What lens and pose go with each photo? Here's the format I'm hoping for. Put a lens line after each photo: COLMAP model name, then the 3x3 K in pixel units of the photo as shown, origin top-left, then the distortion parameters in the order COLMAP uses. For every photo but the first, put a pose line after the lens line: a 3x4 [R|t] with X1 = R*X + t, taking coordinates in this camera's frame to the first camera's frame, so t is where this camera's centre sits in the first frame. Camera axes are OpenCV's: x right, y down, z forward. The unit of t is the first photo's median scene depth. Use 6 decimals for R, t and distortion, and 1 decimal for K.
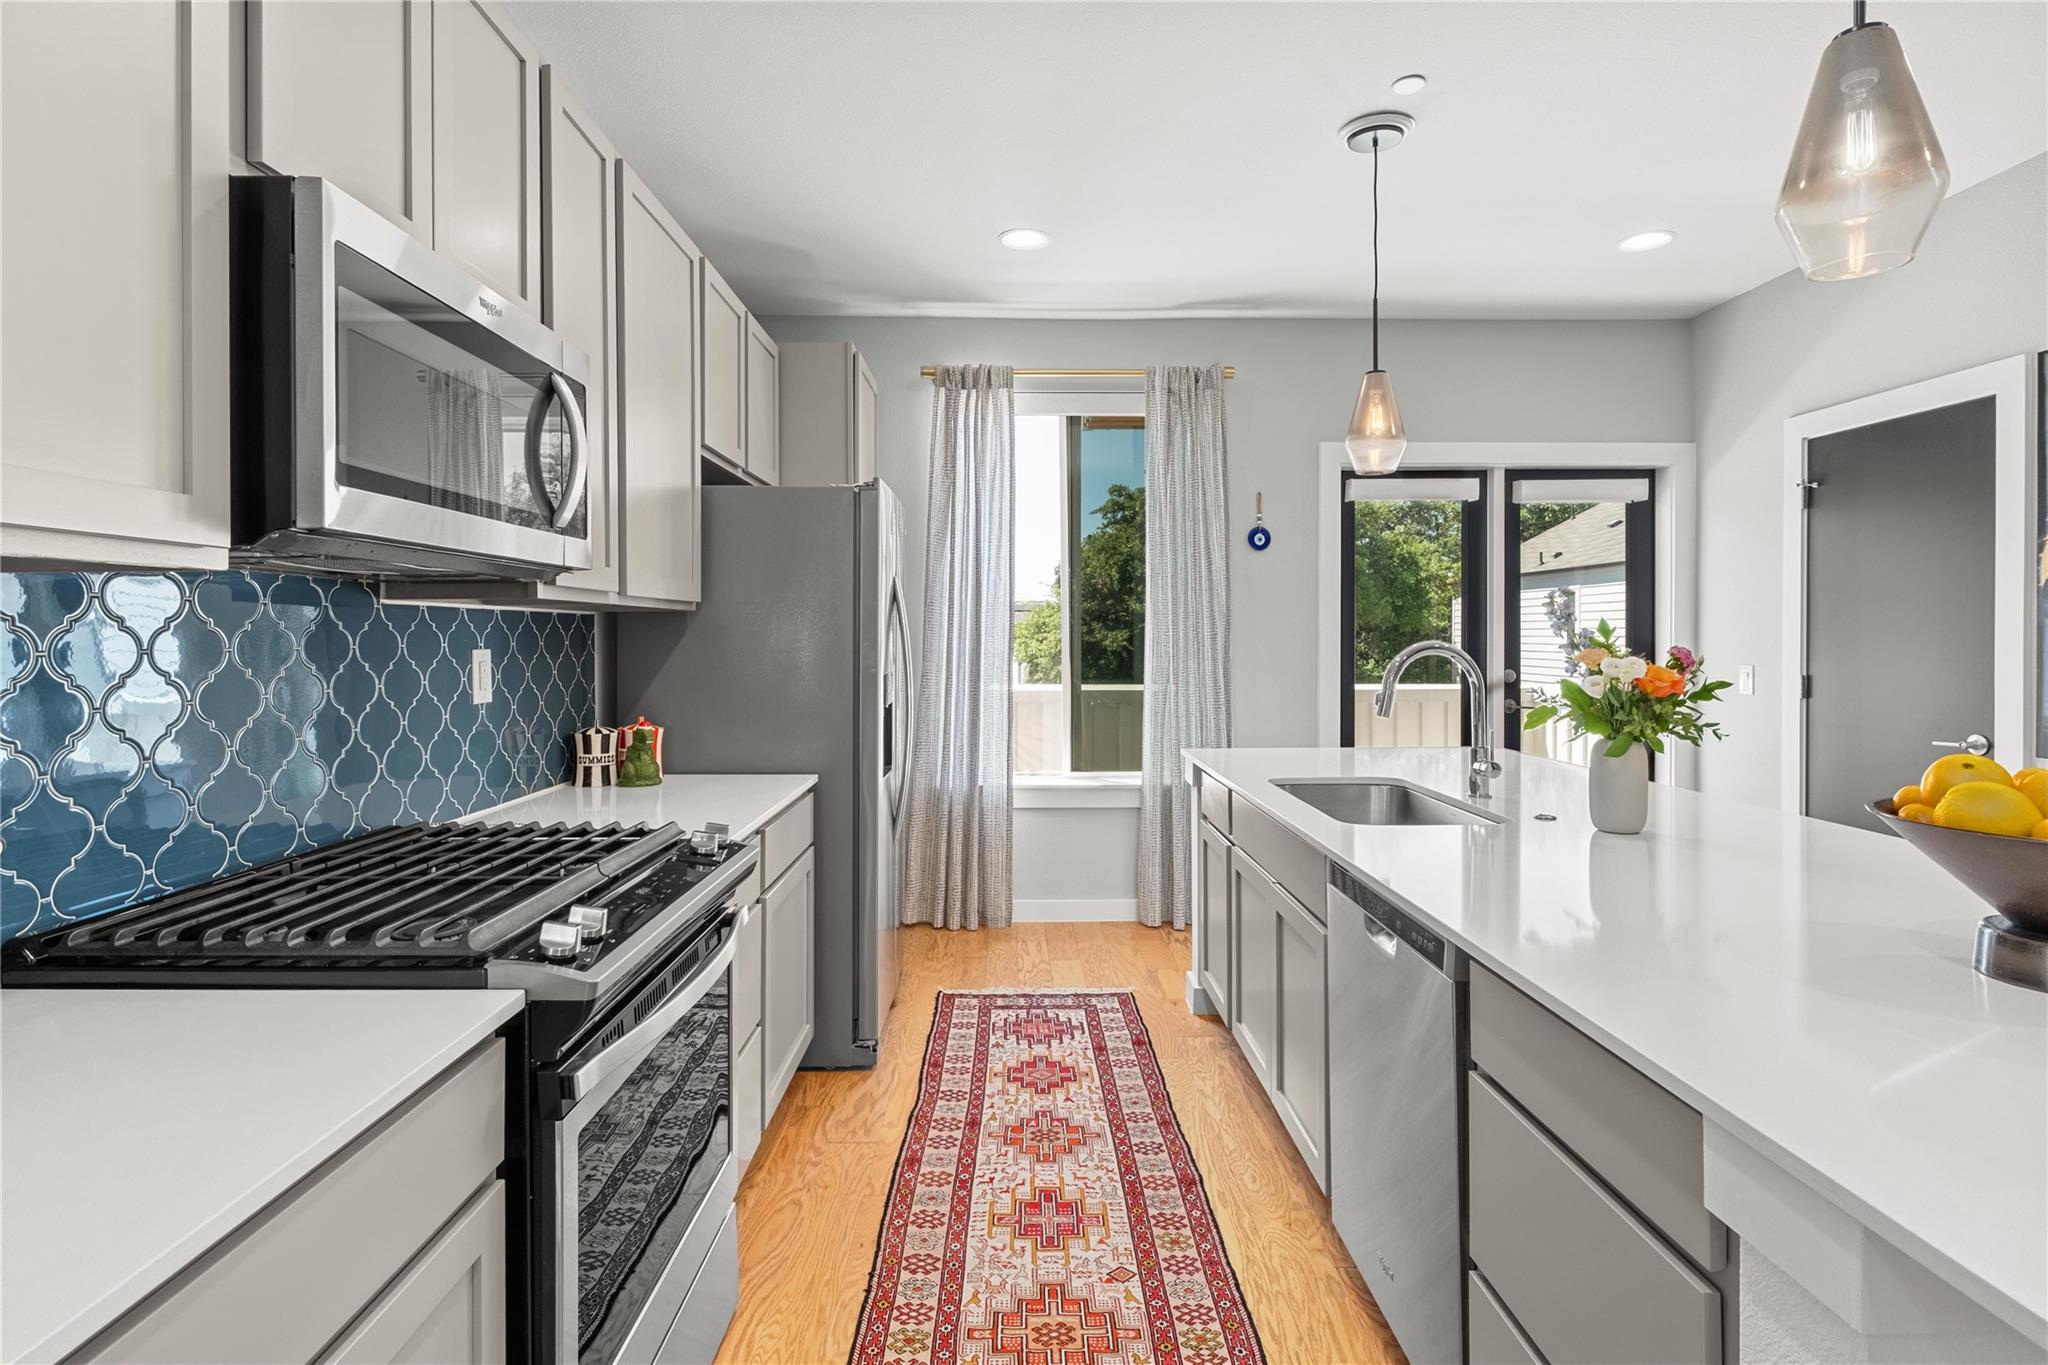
lens RADIAL K [[1056.2, 0, 1029.5], [0, 1056.2, 671.1], [0, 0, 1]] dist [-0.005364, -0.000809]
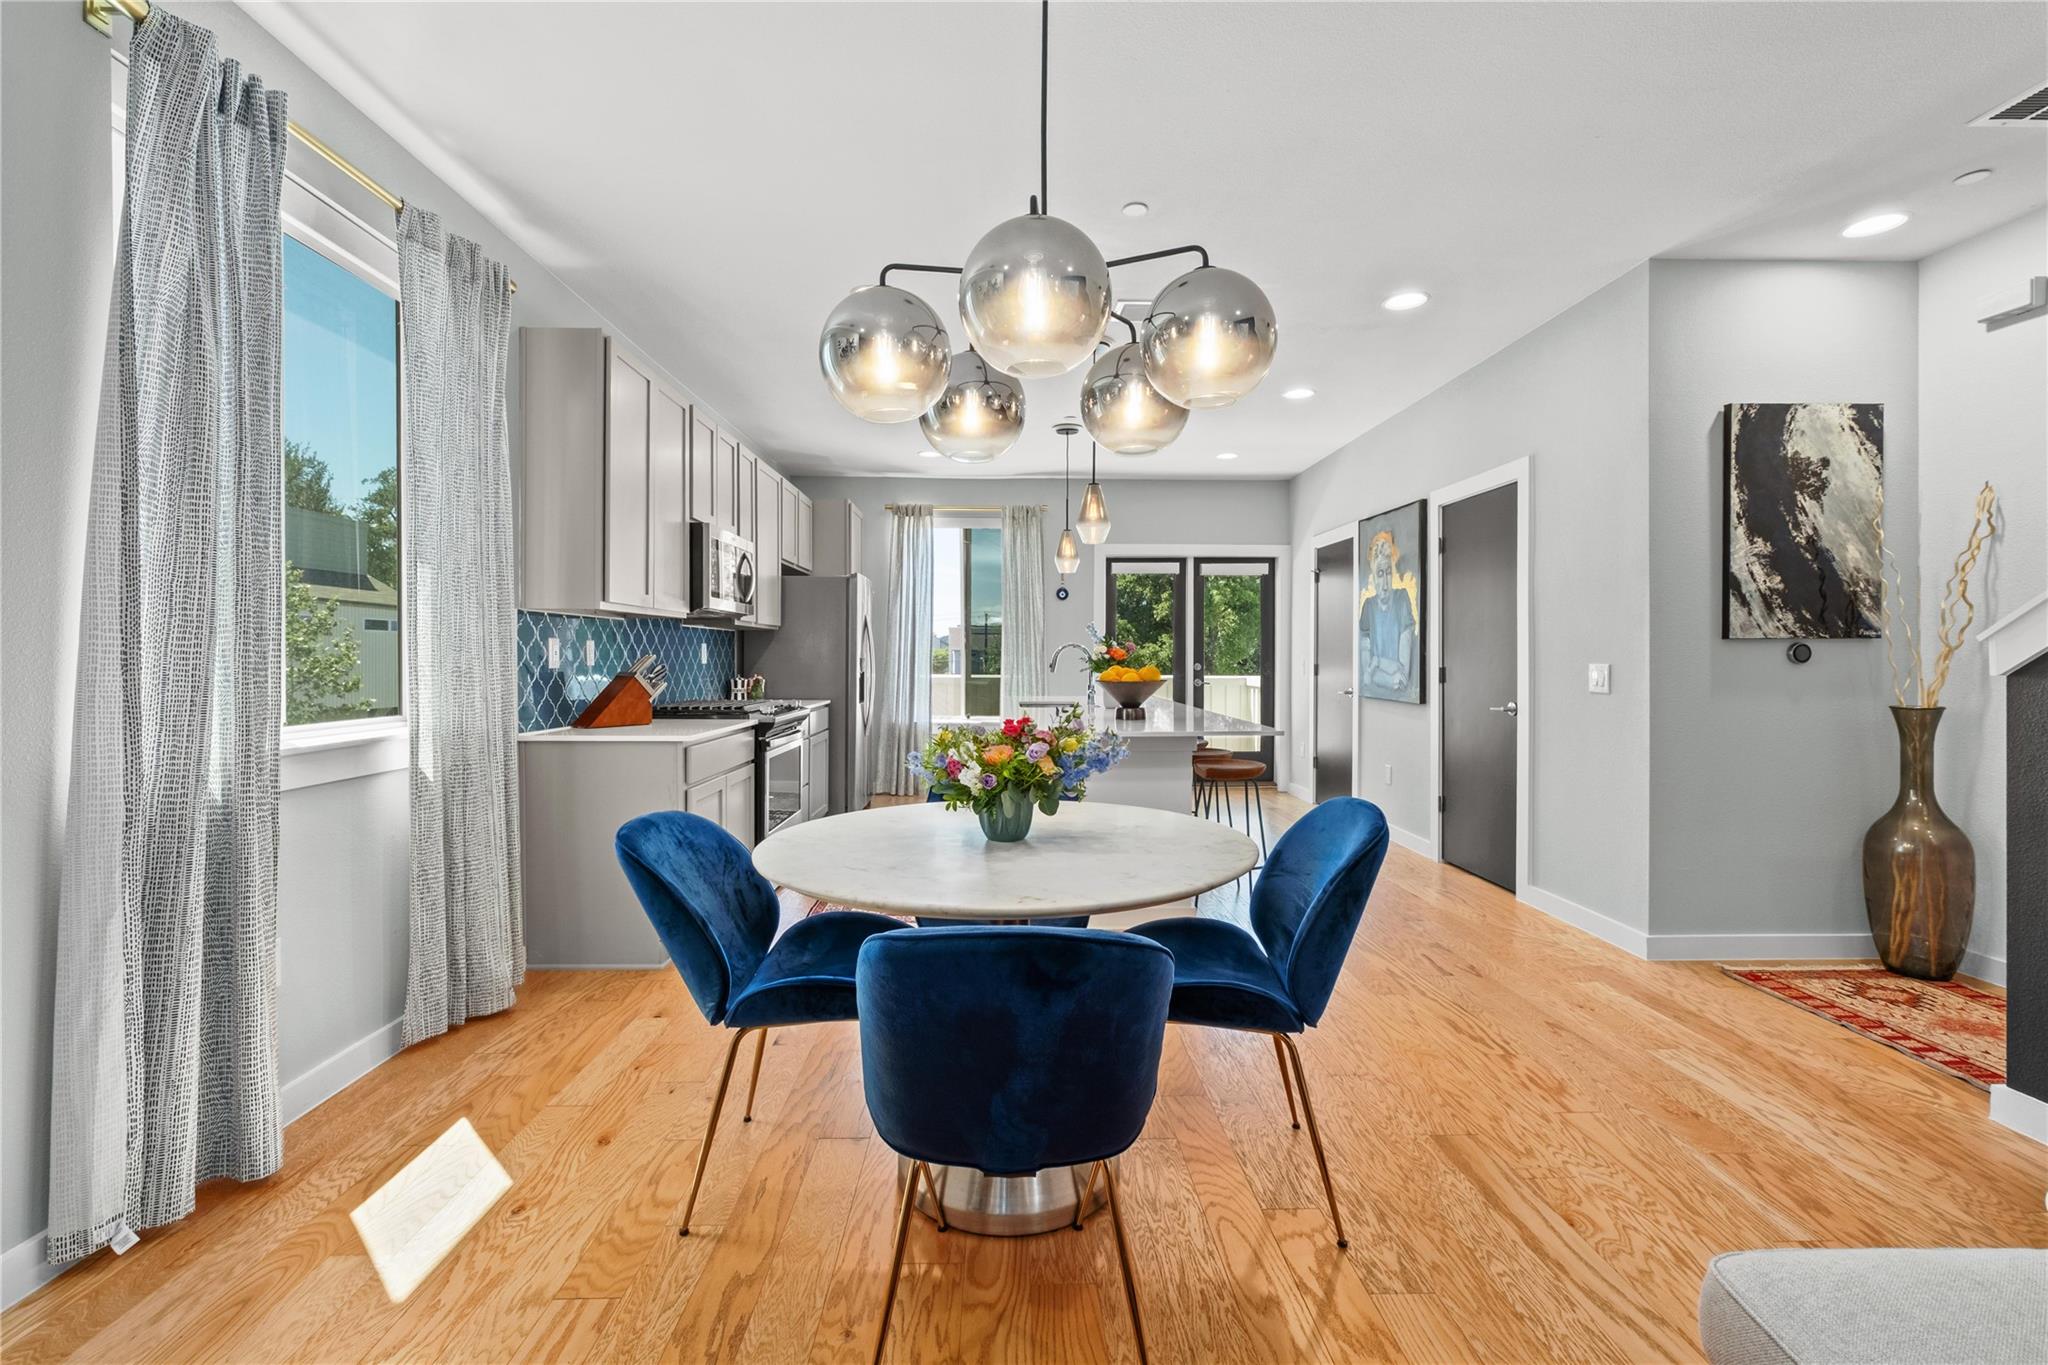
lens RADIAL K [[870.0, 0, 1019.0], [0, 870.0, 675.3], [0, 0, 1]] dist [0.004362, 0.000428]
pose [[0.999881, 0.002884, 0.015171, 0.119627], [-0.002724, 0.999940, -0.010603, 0.040021], [-0.015201, 0.010561, 0.999829, -0.595553]]
